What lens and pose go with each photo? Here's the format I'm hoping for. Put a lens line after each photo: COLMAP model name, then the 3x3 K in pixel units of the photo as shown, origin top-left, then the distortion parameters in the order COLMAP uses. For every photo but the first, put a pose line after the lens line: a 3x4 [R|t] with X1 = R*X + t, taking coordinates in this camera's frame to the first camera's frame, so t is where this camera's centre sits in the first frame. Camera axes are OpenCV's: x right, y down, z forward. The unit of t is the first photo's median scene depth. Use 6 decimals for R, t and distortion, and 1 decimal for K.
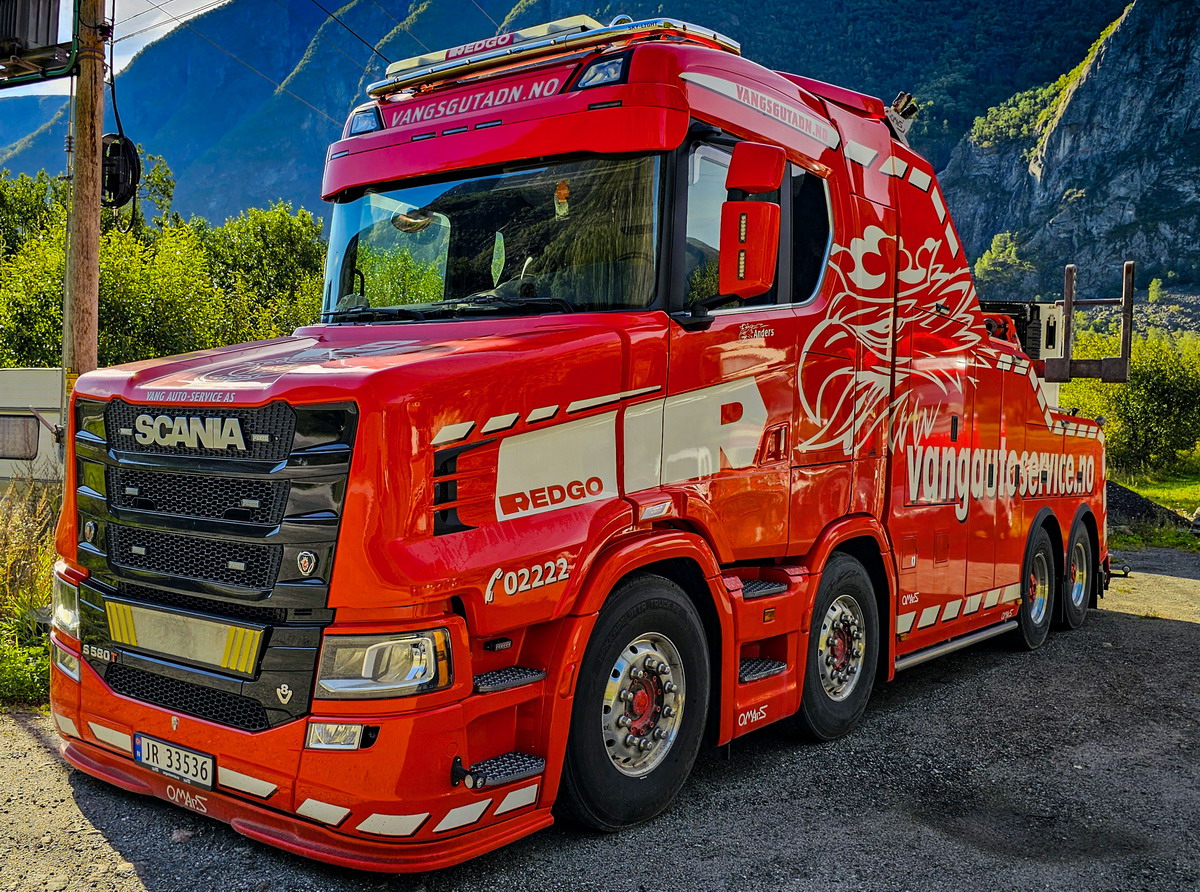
lens RADIAL K [[1167.8, 0, 591.8], [0, 1167.8, 421.5], [0, 0, 1]] dist [0.053361, 0.000000]
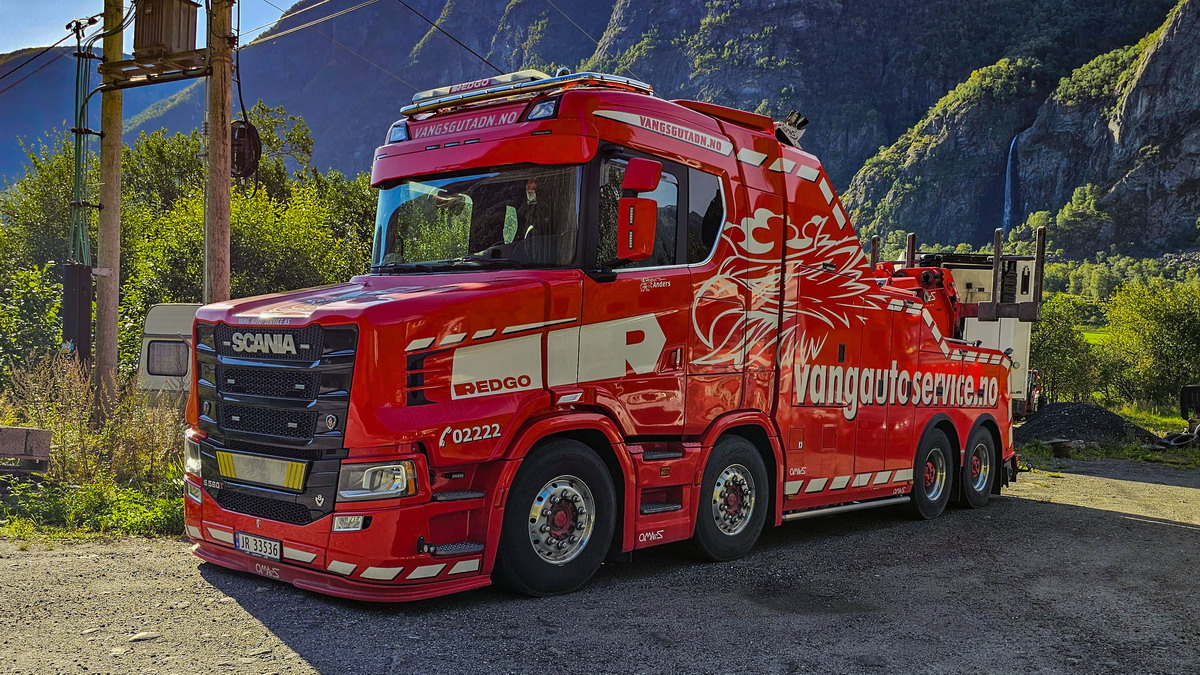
lens RADIAL K [[1071.5, 0, 708.0], [0, 1071.5, 414.1], [0, 0, 1]] dist [0.085235, -0.063086]
pose [[0.999964, 0.007624, -0.003594, 0.214640], [-0.007427, 0.998619, 0.052012, 0.018932], [0.003985, -0.051984, 0.998640, -0.383257]]
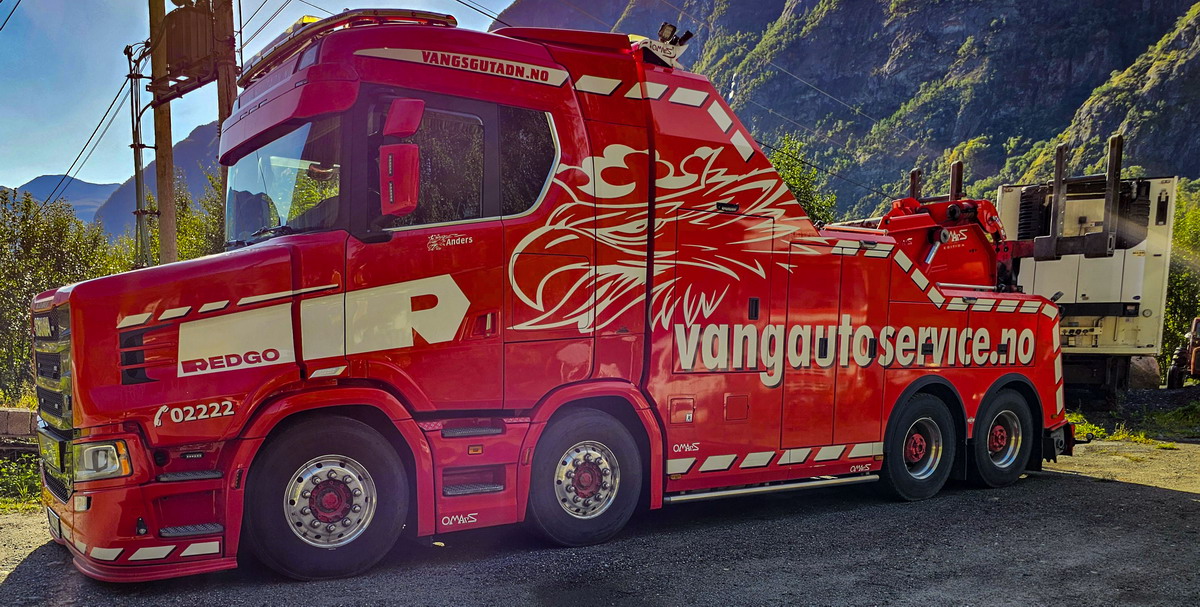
lens RADIAL K [[1026.3, 0, 526.1], [0, 1026.3, 473.4], [0, 0, 1]] dist [0.041438, -0.025478]
pose [[0.934258, 0.013443, -0.356345, 0.648310], [0.035681, 0.990750, 0.130923, 0.037512], [0.354809, -0.135030, 0.925136, -0.102916]]
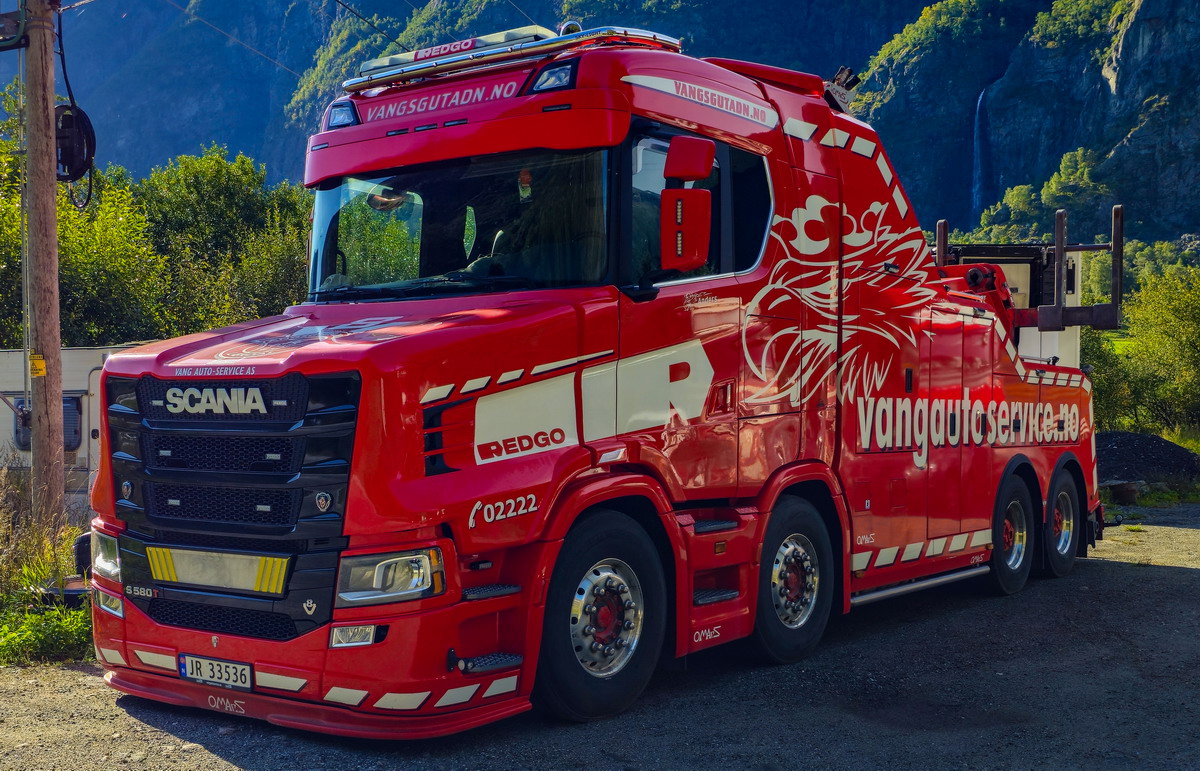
lens RADIAL K [[1411.9, 0, 634.4], [0, 1411.9, 431.9], [0, 0, 1]] dist [0.075662, 0.000000]
pose [[0.999026, -0.034396, 0.027633, 0.034581], [0.033607, 0.999027, 0.028545, 0.010904], [-0.028588, -0.027589, 0.999210, -0.371873]]
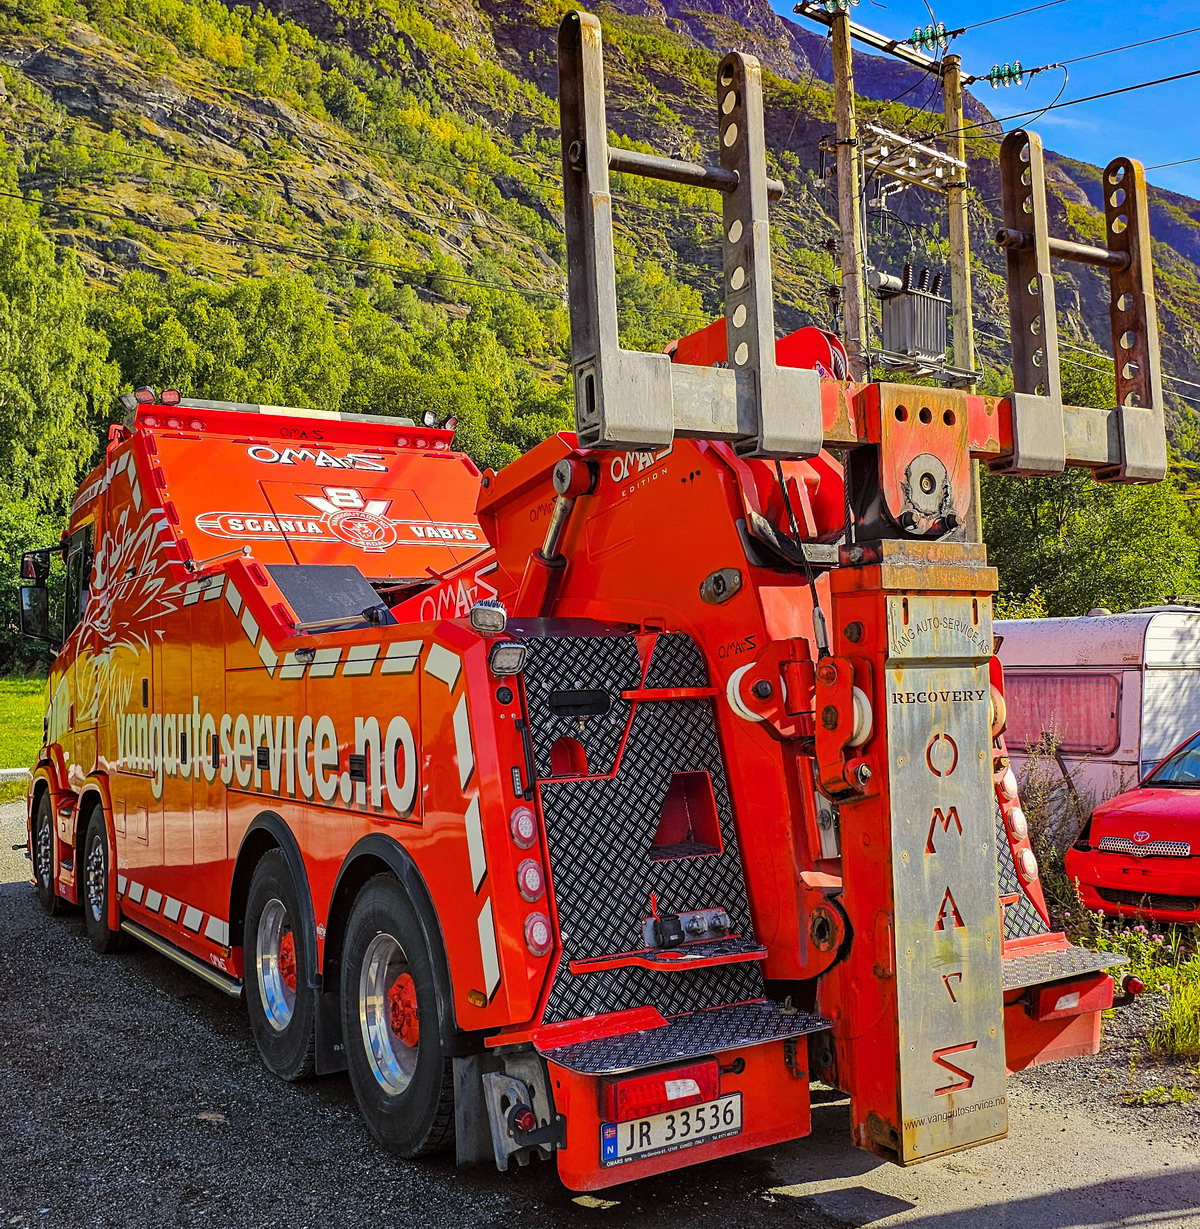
lens RADIAL K [[1331.6, 0, 606.1], [0, 1331.6, 607.1], [0, 0, 1]] dist [0.036725, 0.000000]
pose [[-0.380346, -0.090650, -0.920391, 1.566872], [0.020650, 0.994104, -0.106444, 0.079833], [0.924614, -0.059492, -0.376232, 2.386205]]
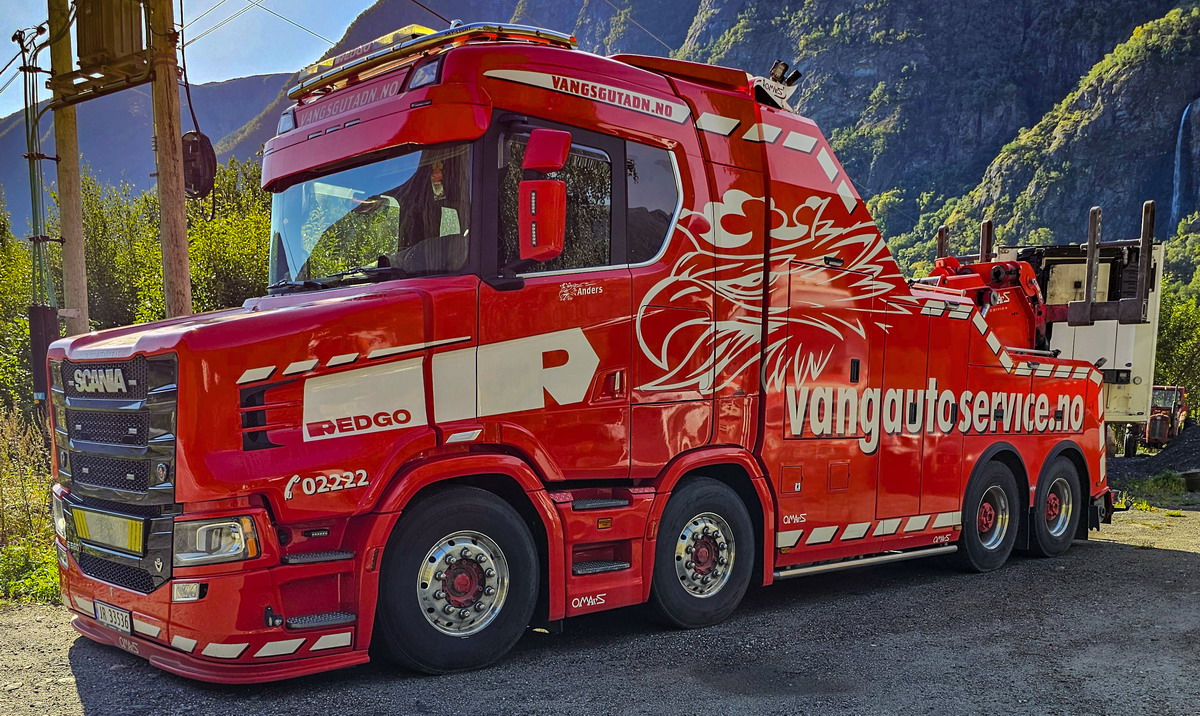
lens RADIAL K [[1175.7, 0, 653.9], [0, 1175.7, 569.4], [0, 0, 1]] dist [0.035089, 0.000000]
pose [[0.988908, -0.004984, -0.148449, 0.394463], [0.027180, 0.988633, 0.147871, 0.031232], [0.146024, -0.150266, 0.977802, -0.223675]]
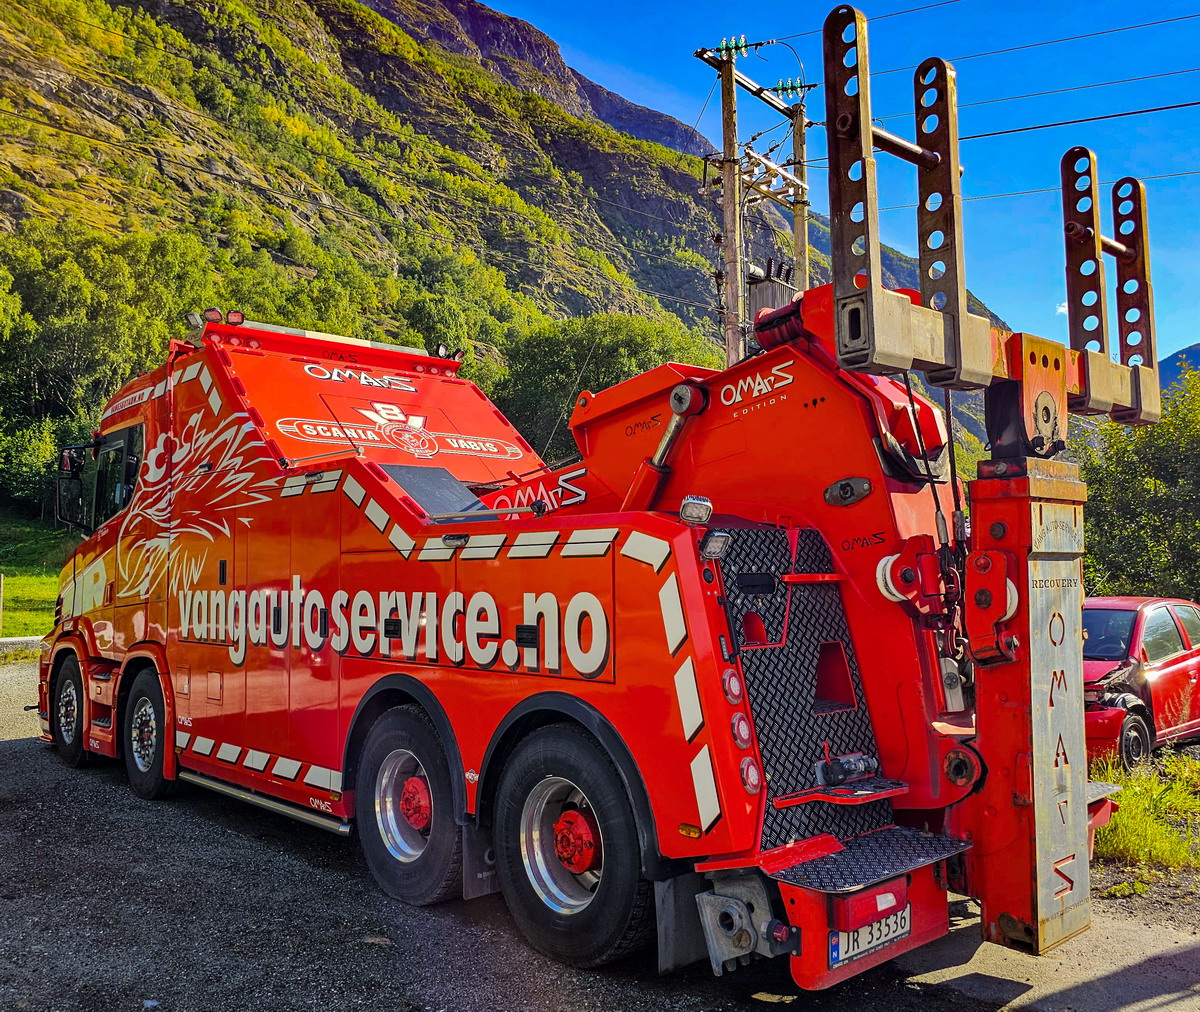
lens RADIAL K [[1033.5, 0, 624.0], [0, 1033.5, 512.8], [0, 0, 1]] dist [0.039482, -0.030850]
pose [[-0.192675, -0.105651, -0.975558, 1.587988], [0.011467, 0.993877, -0.109900, 0.081946], [0.981196, -0.032362, -0.190284, 2.115642]]
